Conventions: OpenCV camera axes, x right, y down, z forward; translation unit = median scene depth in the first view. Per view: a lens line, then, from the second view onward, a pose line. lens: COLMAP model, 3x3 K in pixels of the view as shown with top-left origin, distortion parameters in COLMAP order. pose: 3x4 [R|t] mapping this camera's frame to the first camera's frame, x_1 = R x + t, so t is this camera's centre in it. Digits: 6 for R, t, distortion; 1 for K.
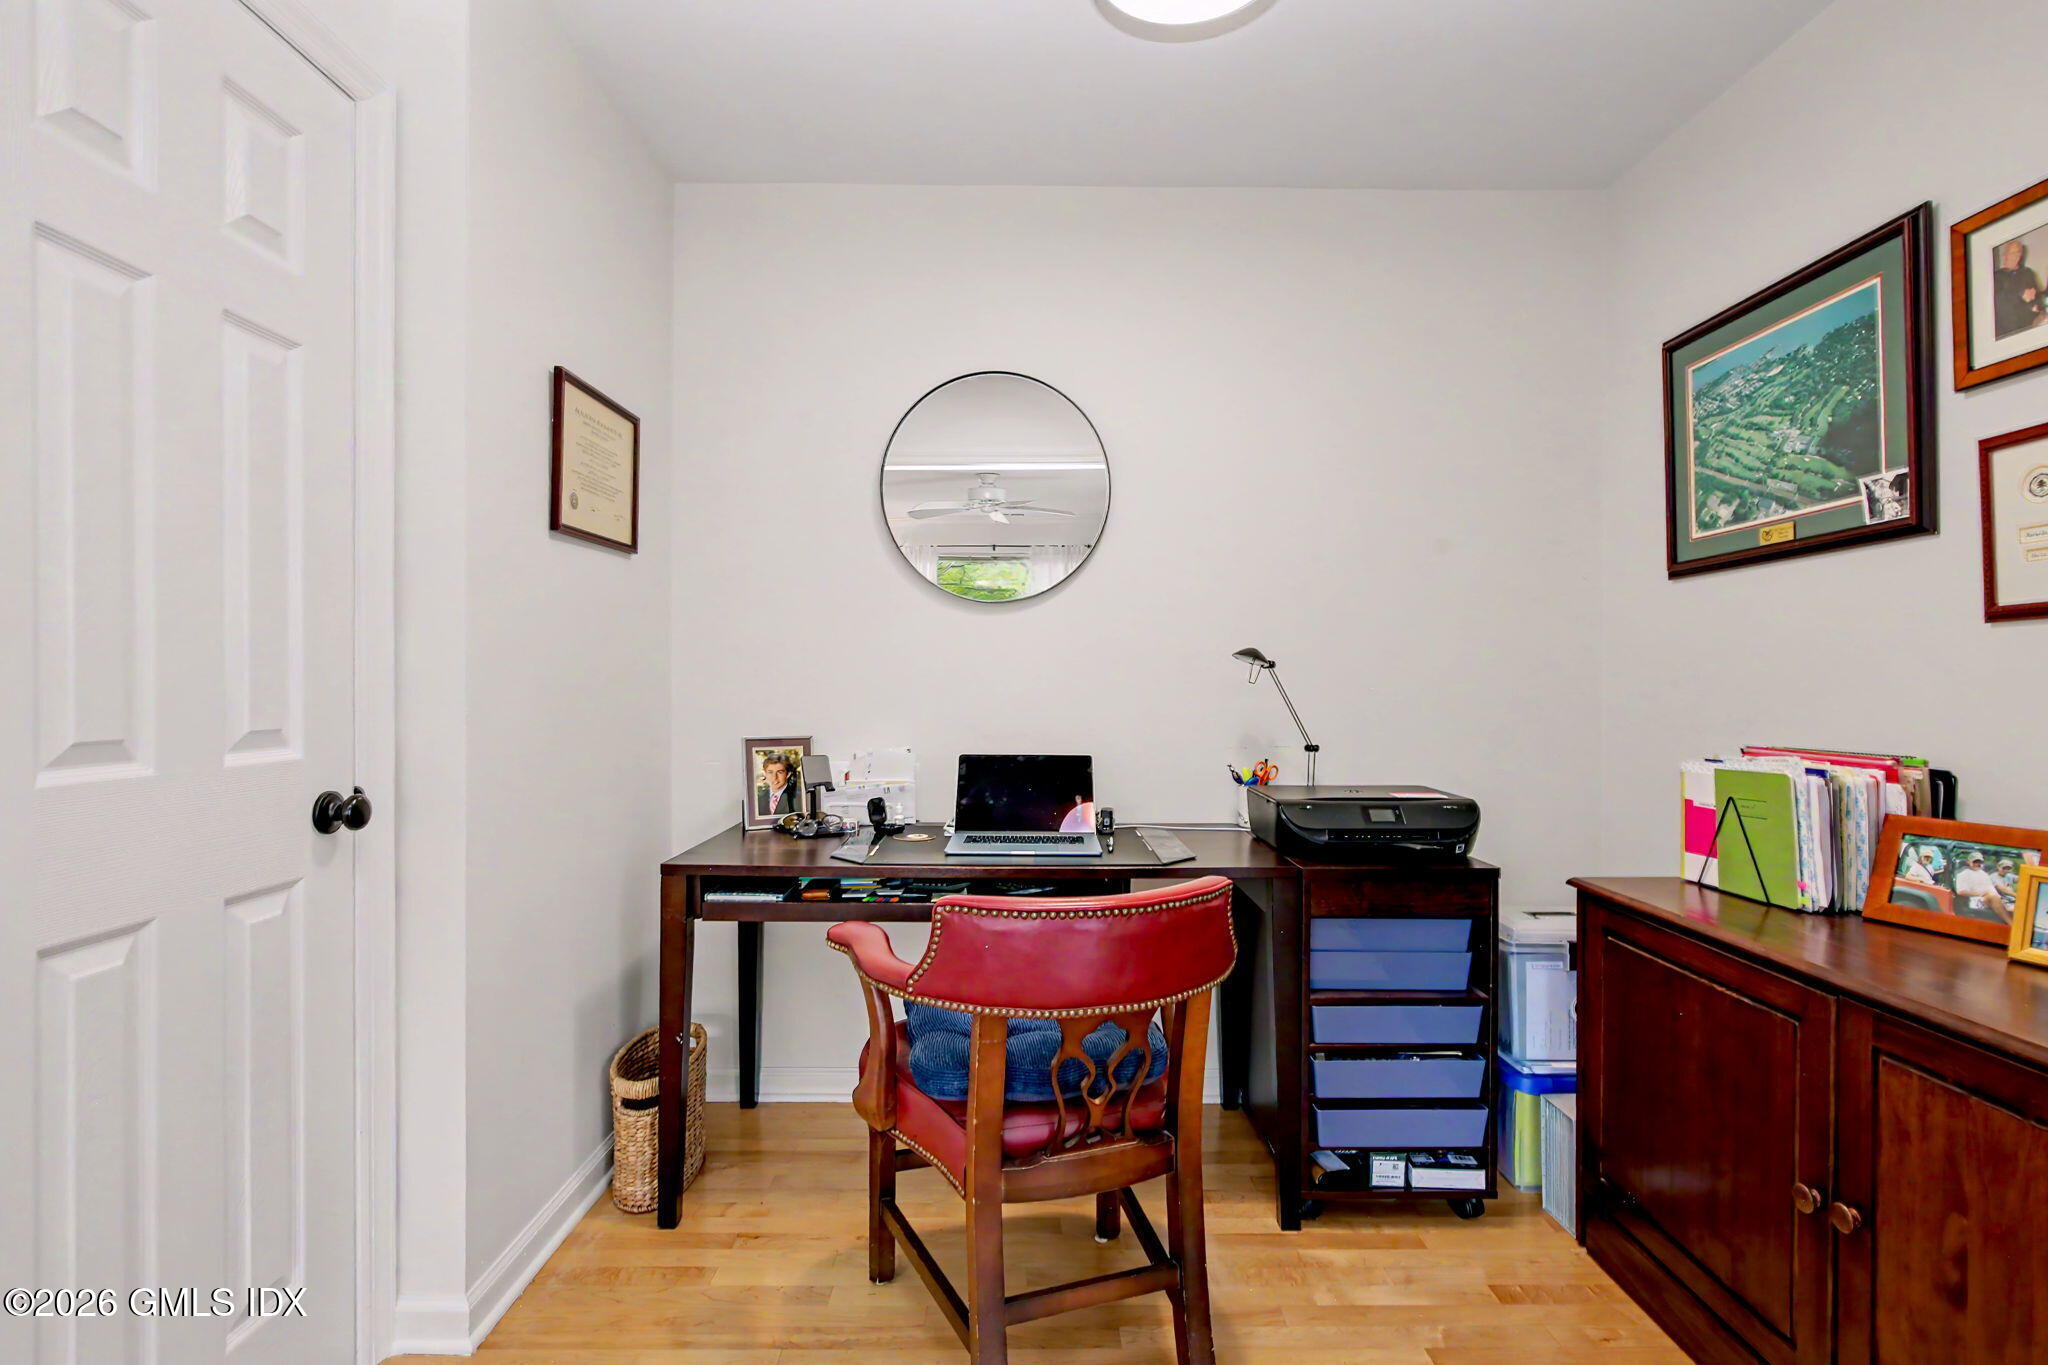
lens RADIAL K [[944.2, 0, 1033.2], [0, 944.2, 675.6], [0, 0, 1]] dist [-0.000789, -0.000251]
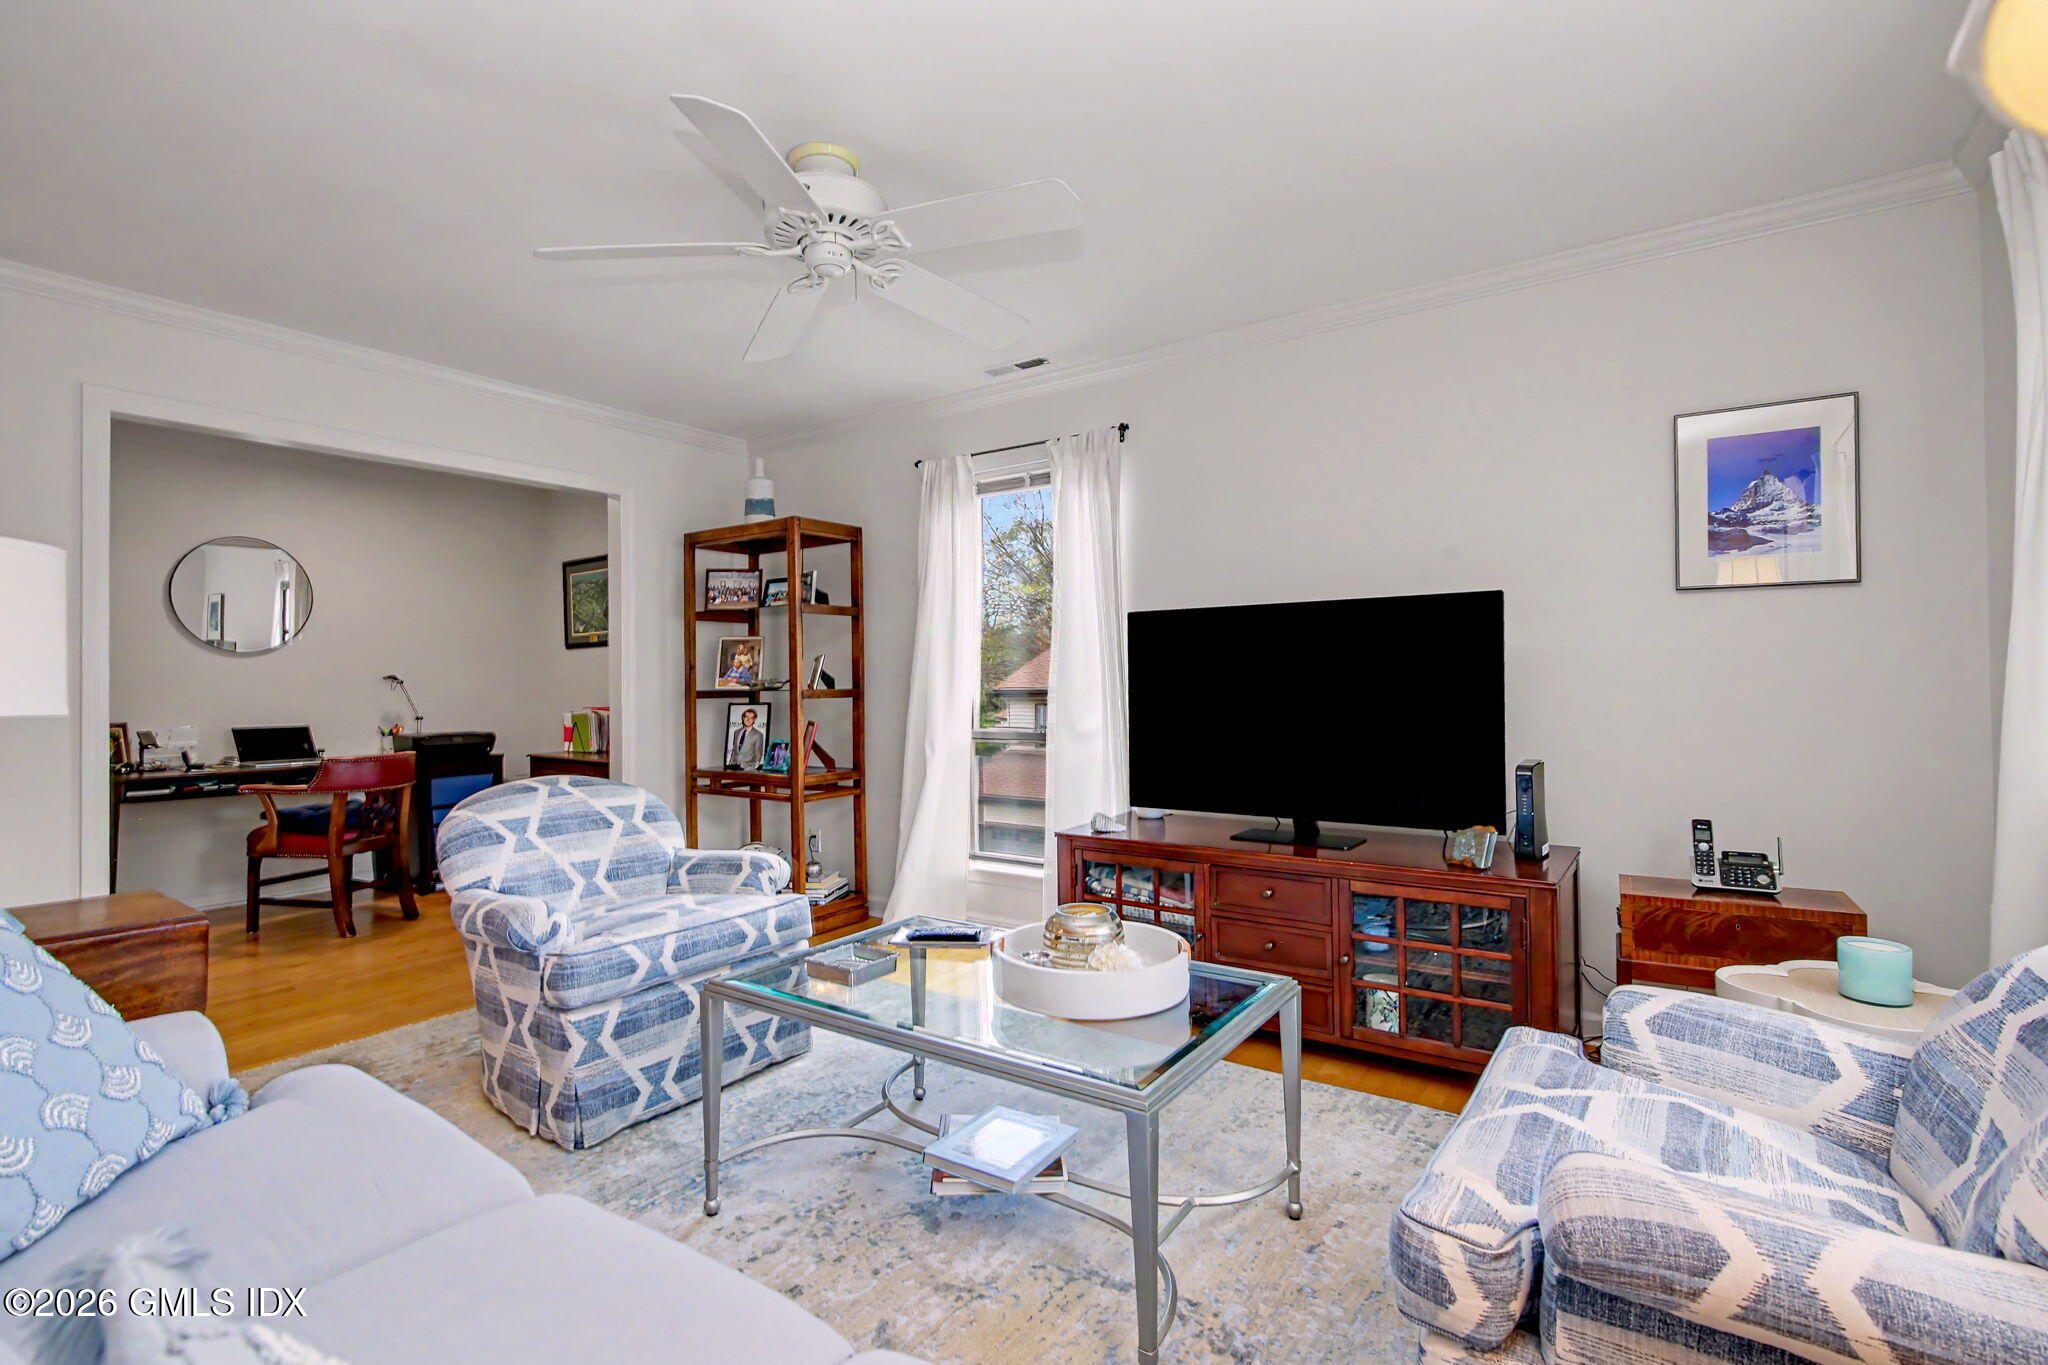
lens RADIAL K [[944.2, 0, 1037.7], [0, 944.2, 672.5], [0, 0, 1]] dist [-0.000789, -0.000251]
pose [[0.559976, -0.005516, 0.828490, -0.825820], [0.007520, 0.999970, 0.001575, -0.029025], [-0.828475, 0.005348, 0.560001, -1.663498]]
